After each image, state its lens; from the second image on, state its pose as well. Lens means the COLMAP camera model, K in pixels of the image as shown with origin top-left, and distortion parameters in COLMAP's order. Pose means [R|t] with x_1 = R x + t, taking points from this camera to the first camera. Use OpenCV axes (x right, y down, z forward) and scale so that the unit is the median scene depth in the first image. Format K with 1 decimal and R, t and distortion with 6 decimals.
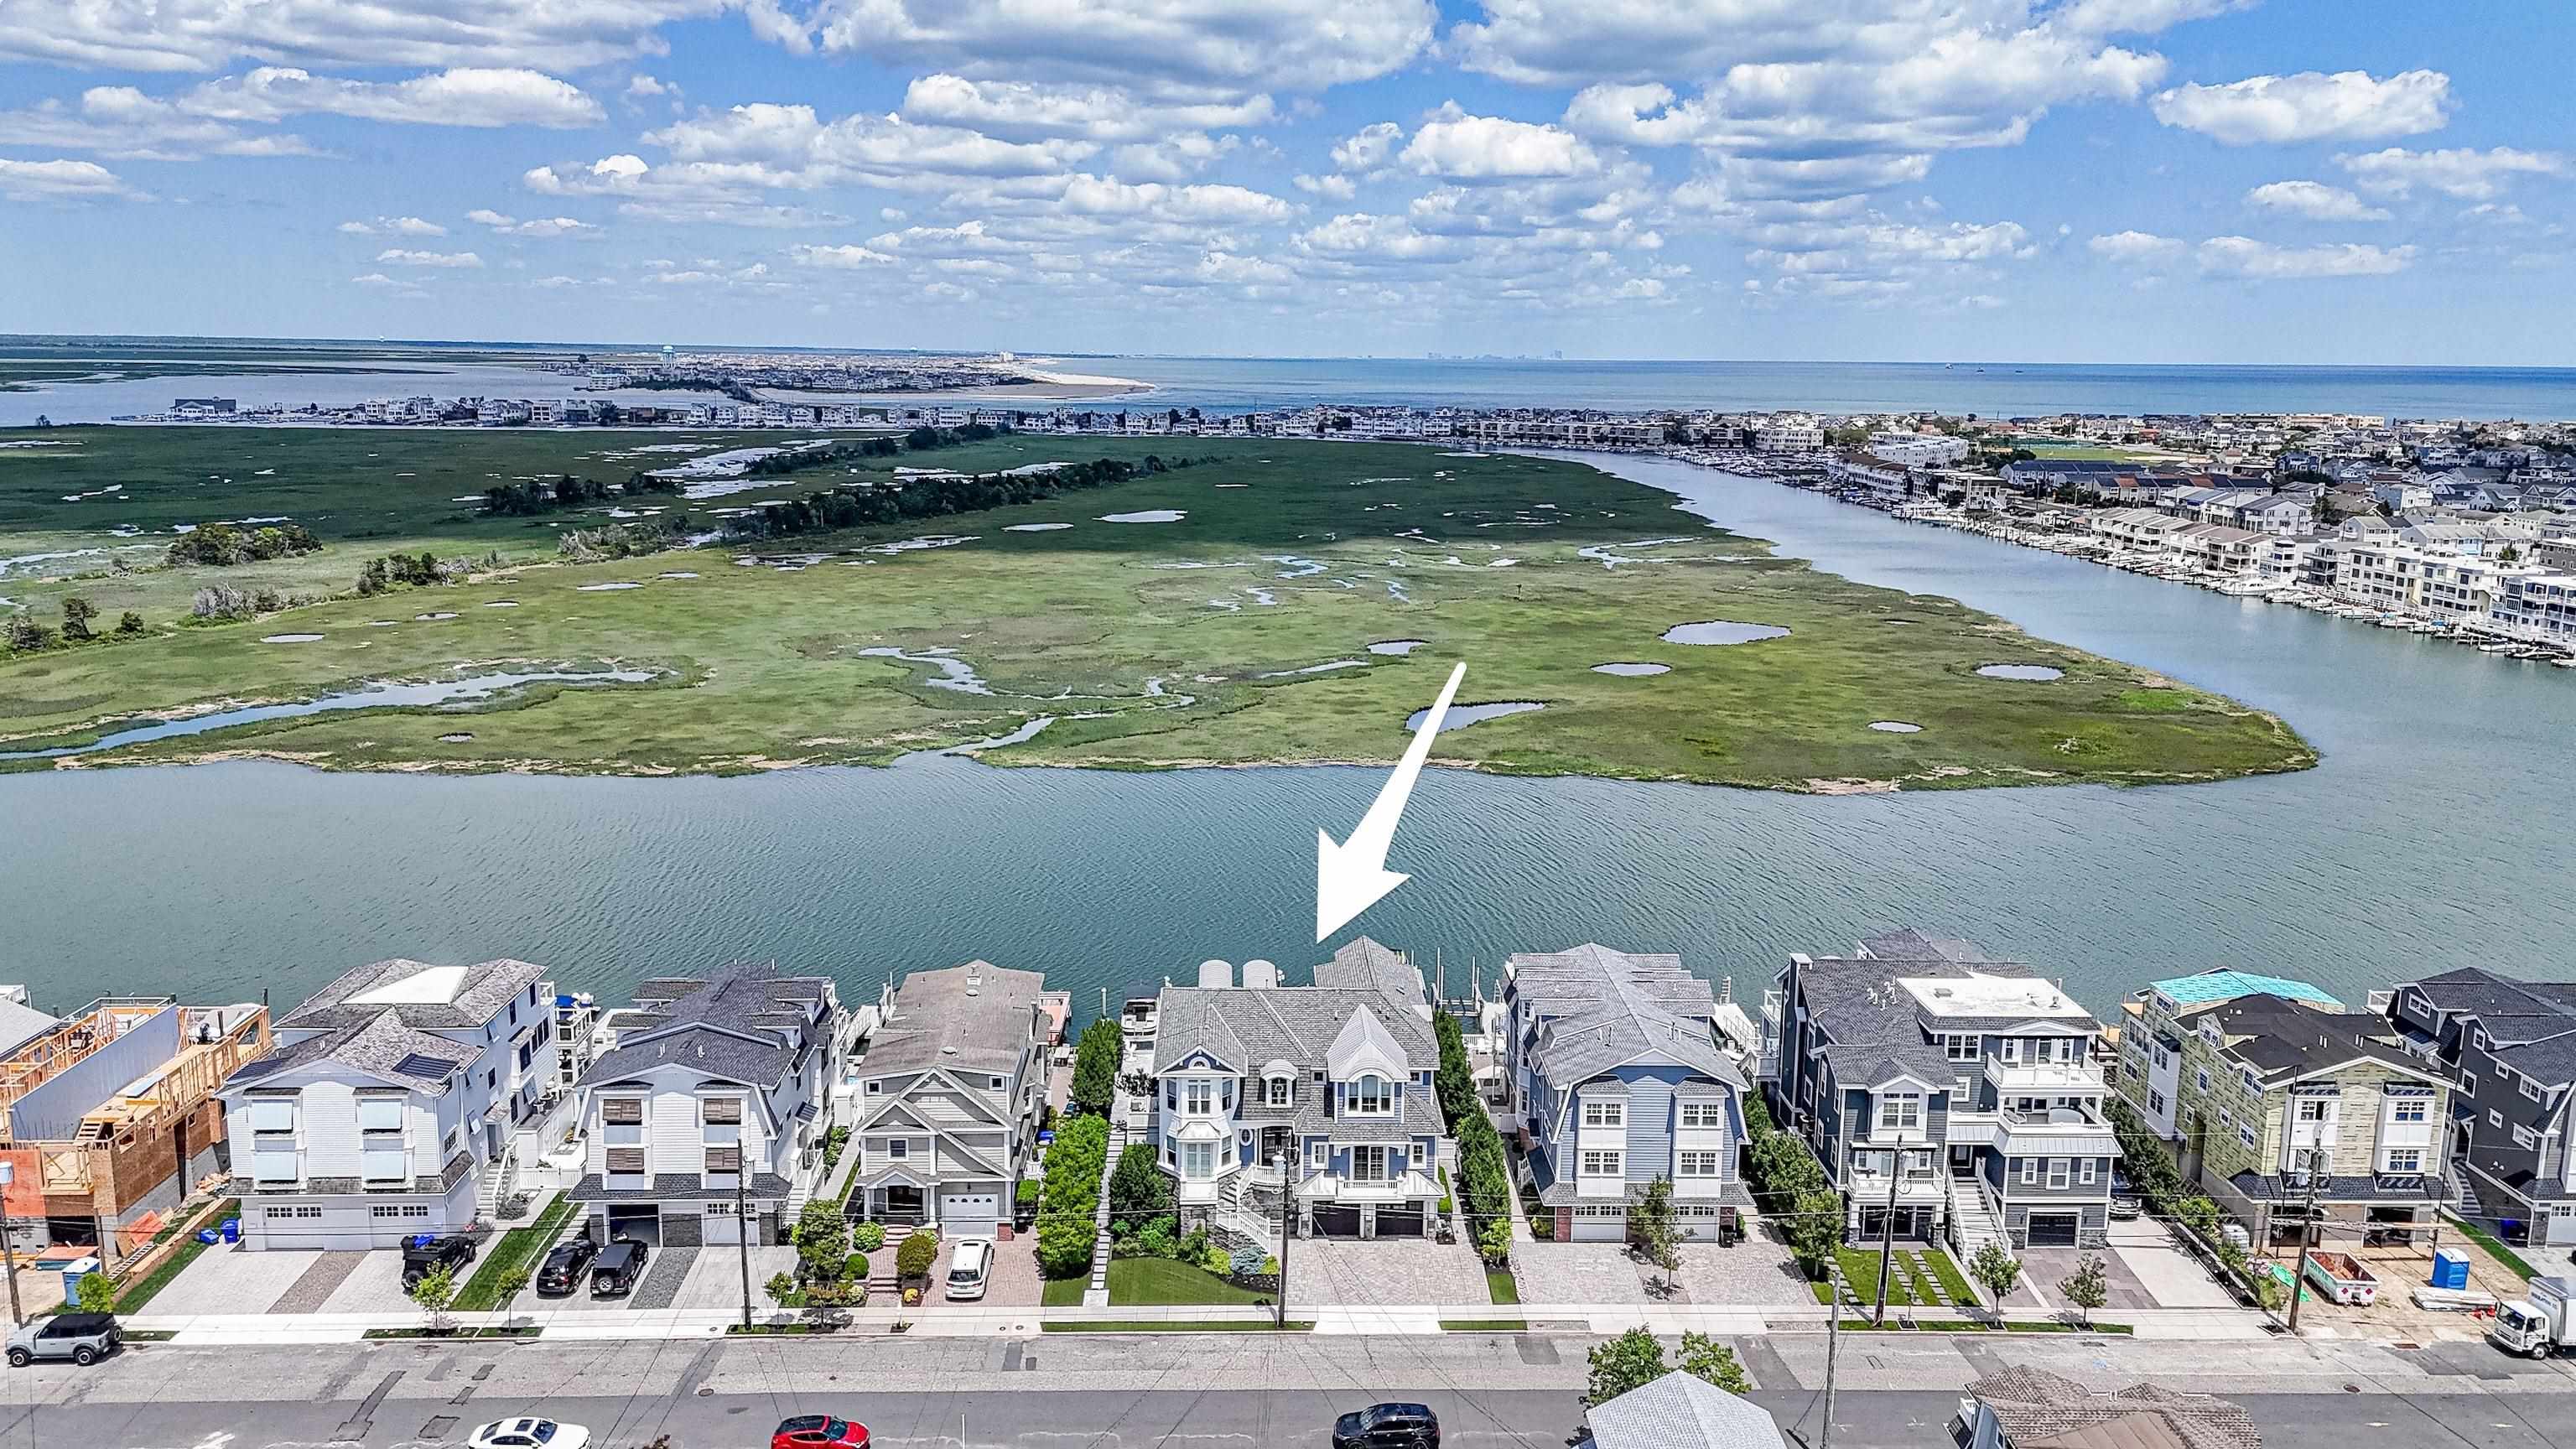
lens RADIAL K [[1907.3, 0, 1302.1], [0, 1907.3, 713.8], [0, 0, 1]] dist [0.078786, -0.077995]
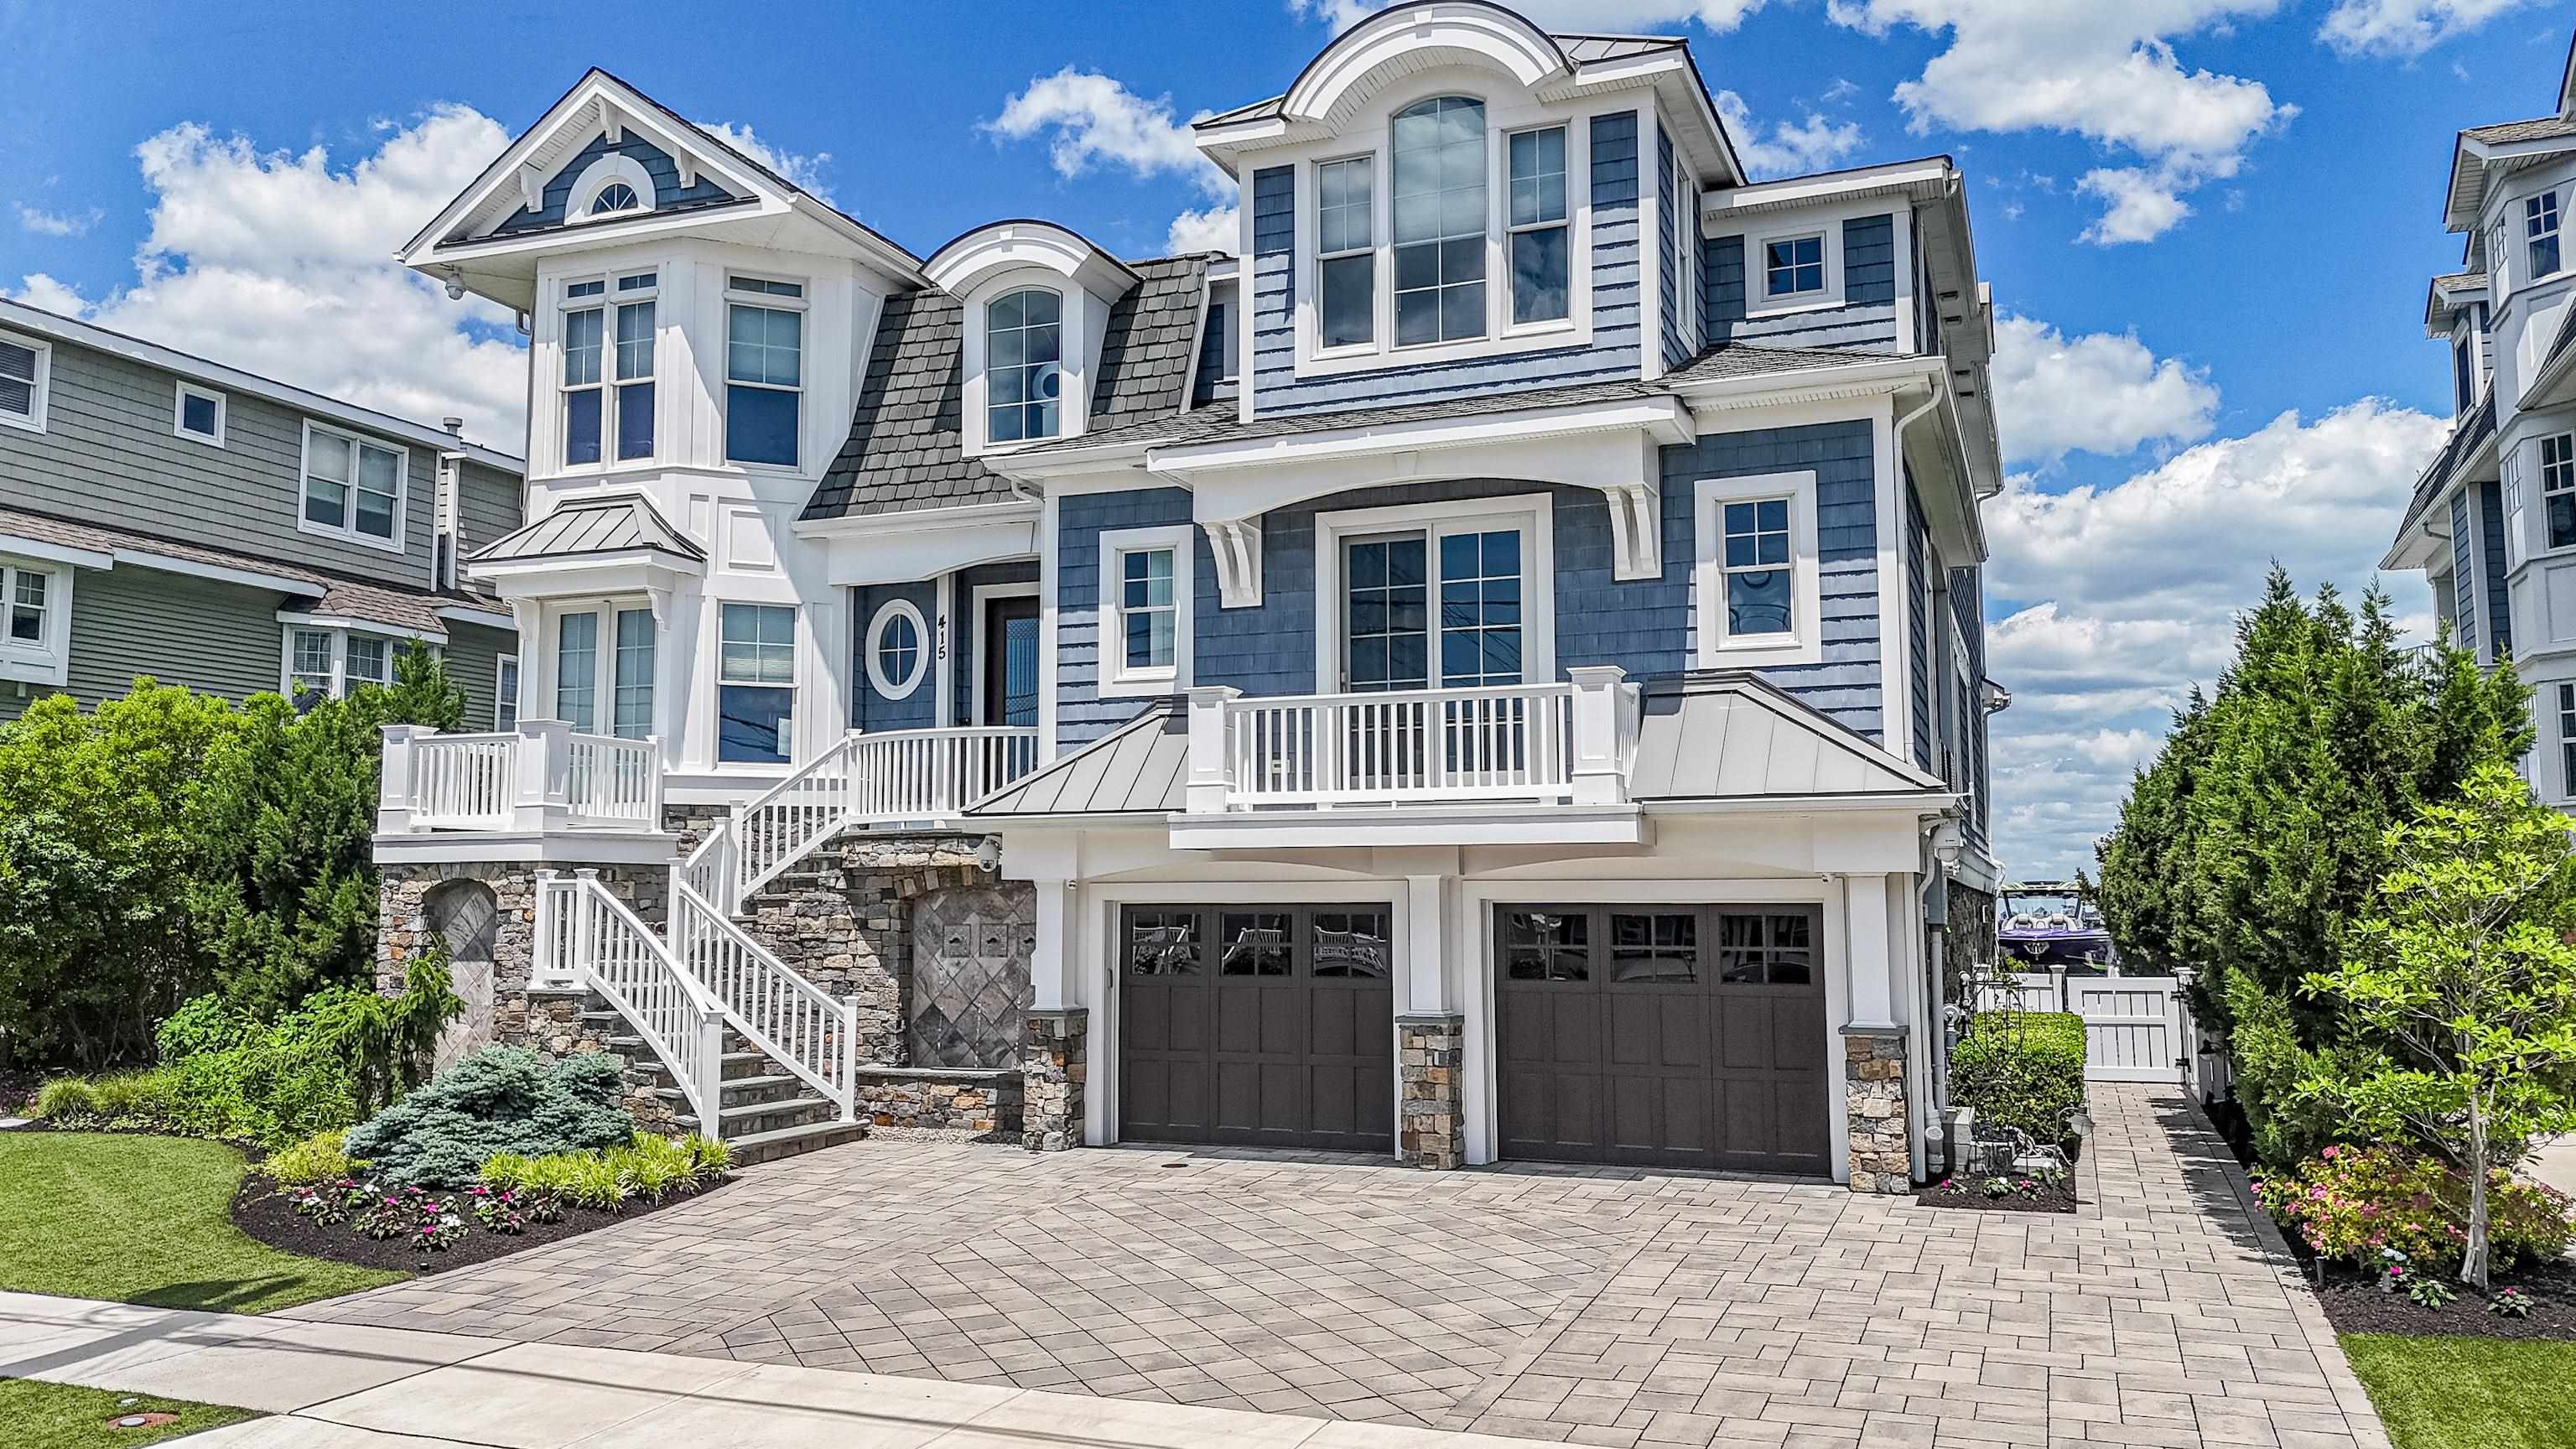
lens RADIAL K [[1946.8, 0, 1259.9], [0, 1946.8, 729.9], [0, 0, 1]] dist [0.075486, -0.079157]
pose [[0.910577, -0.056469, -0.409465, 0.085516], [-0.062706, 0.960286, -0.271880, 0.281907], [0.408556, 0.273244, 0.870873, 0.850797]]
